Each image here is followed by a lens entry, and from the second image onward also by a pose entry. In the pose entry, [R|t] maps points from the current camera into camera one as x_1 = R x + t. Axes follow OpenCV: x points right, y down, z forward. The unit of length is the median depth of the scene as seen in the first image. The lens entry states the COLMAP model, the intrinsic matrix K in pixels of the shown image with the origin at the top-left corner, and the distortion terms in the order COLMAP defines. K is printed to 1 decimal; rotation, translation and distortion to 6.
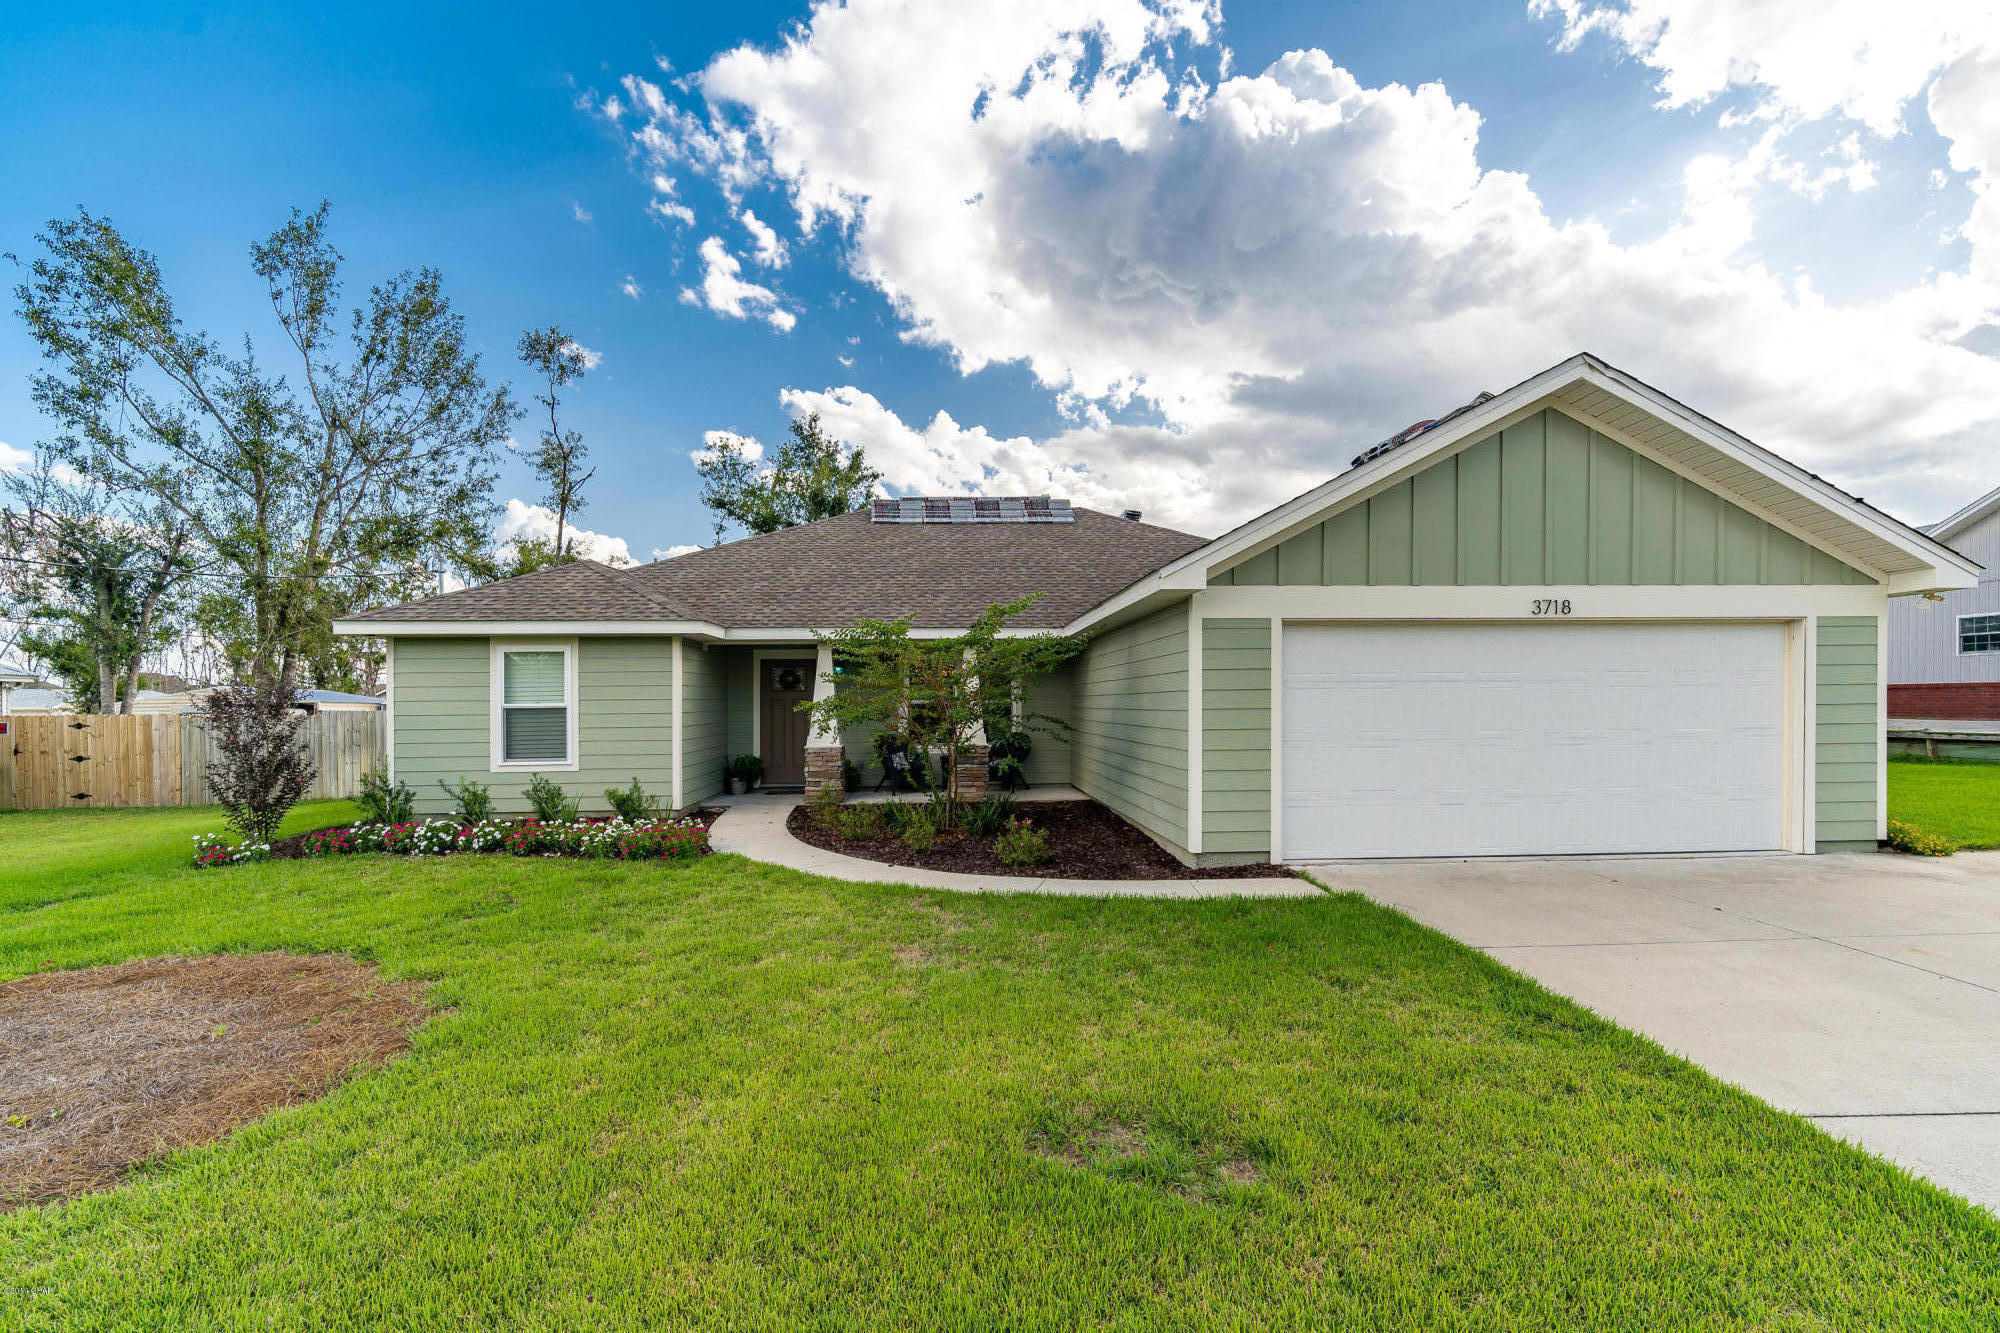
lens RADIAL K [[889.5, 0, 1001.8], [0, 889.5, 701.7], [0, 0, 1]] dist [0.004200, 0.000135]
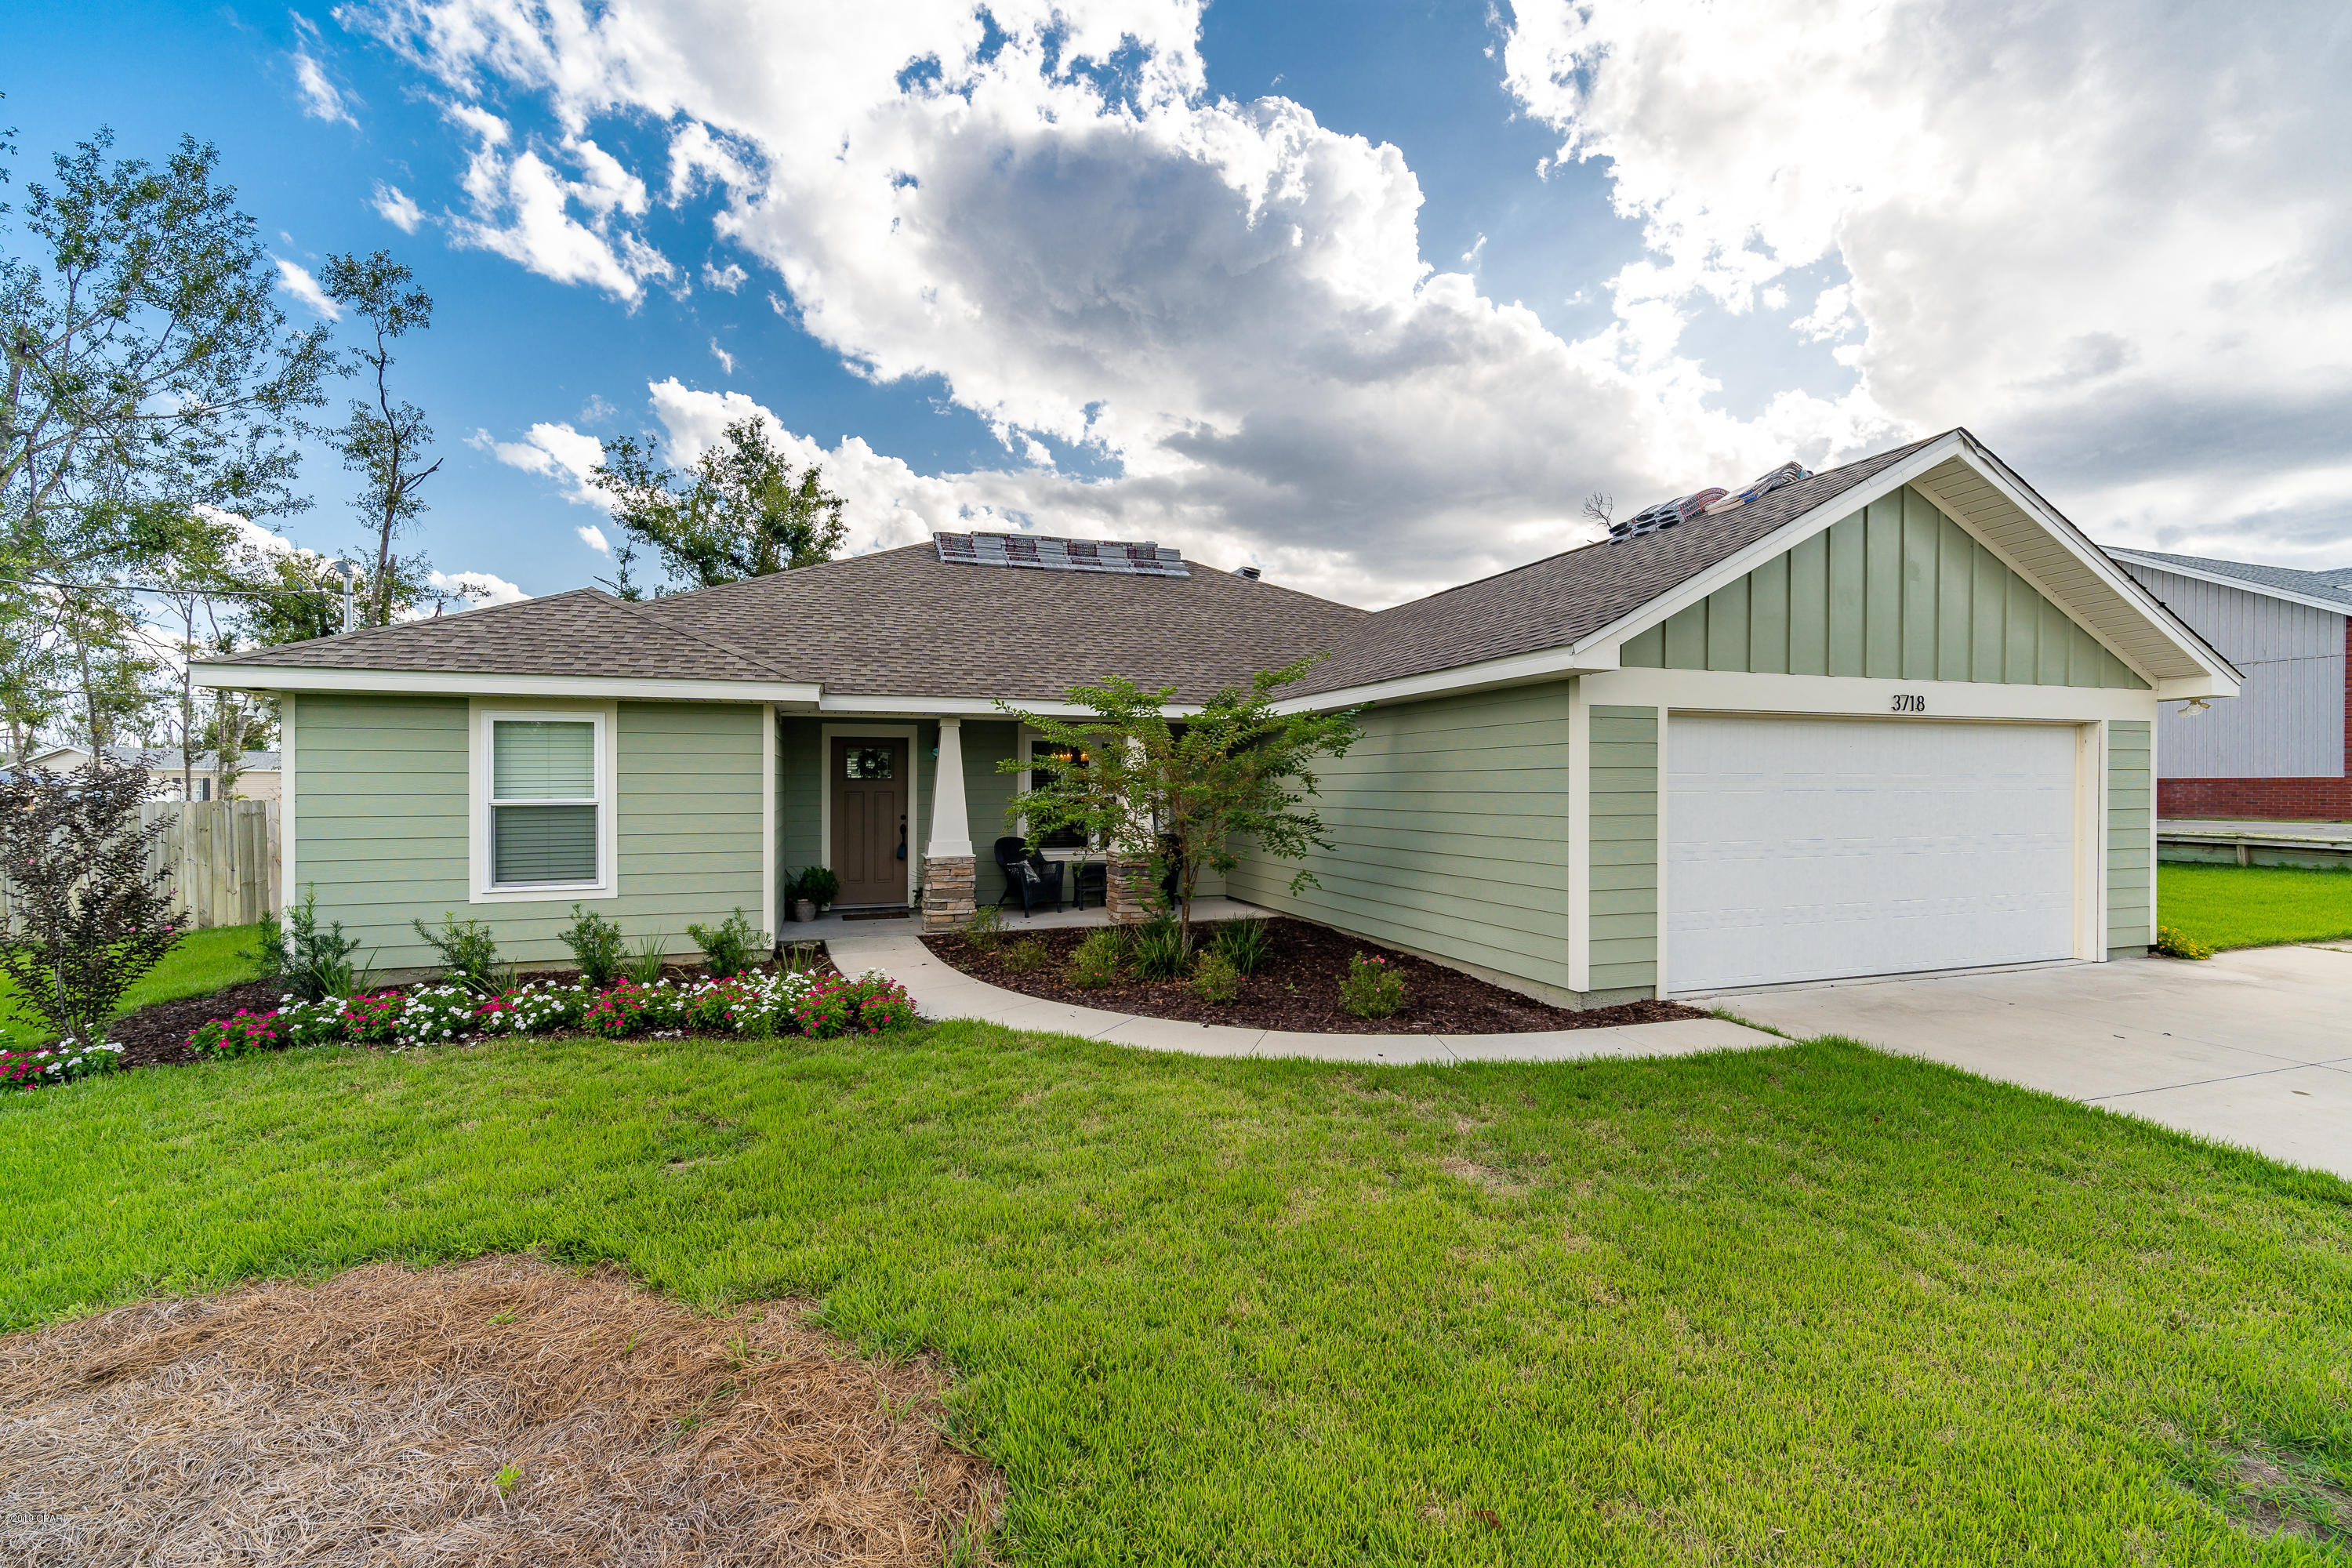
lens RADIAL K [[1013.8, 0, 1176.0], [0, 1013.8, 784.0], [0, 0, 1]] dist [0.004017, 0.000574]
pose [[0.963869, 0.007381, 0.266275, -0.275676], [-0.007399, 0.999972, -0.000933, -0.011963], [-0.266275, -0.001071, 0.963897, 0.141159]]
